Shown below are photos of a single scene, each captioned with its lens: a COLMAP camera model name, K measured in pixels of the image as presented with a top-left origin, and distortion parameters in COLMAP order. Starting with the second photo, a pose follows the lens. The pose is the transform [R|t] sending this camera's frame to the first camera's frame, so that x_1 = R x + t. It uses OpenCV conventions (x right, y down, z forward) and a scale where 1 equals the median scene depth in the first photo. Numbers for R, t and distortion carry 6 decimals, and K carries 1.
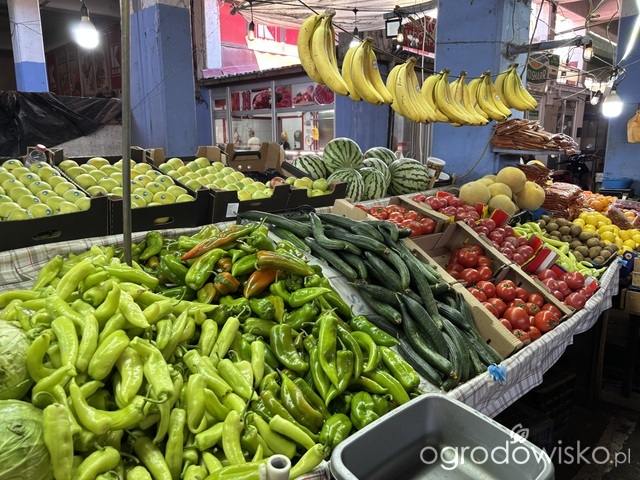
lens RADIAL K [[483.0, 0, 318.7], [0, 483.0, 237.0], [0, 0, 1]] dist [0.005540, 0.004083]
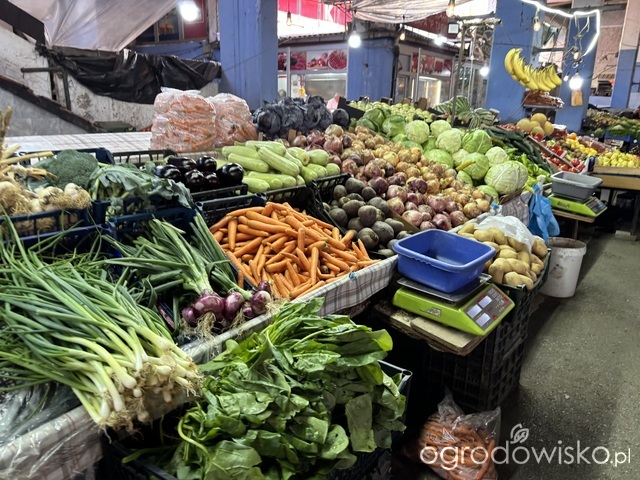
lens RADIAL K [[483.0, 0, 320.5], [0, 483.0, 242.5], [0, 0, 1]] dist [0.005540, 0.004083]
pose [[0.986393, -0.023190, 0.162764, -0.367040], [0.008867, 0.996065, 0.088179, 0.088985], [-0.164168, -0.085536, 0.982717, -0.379127]]
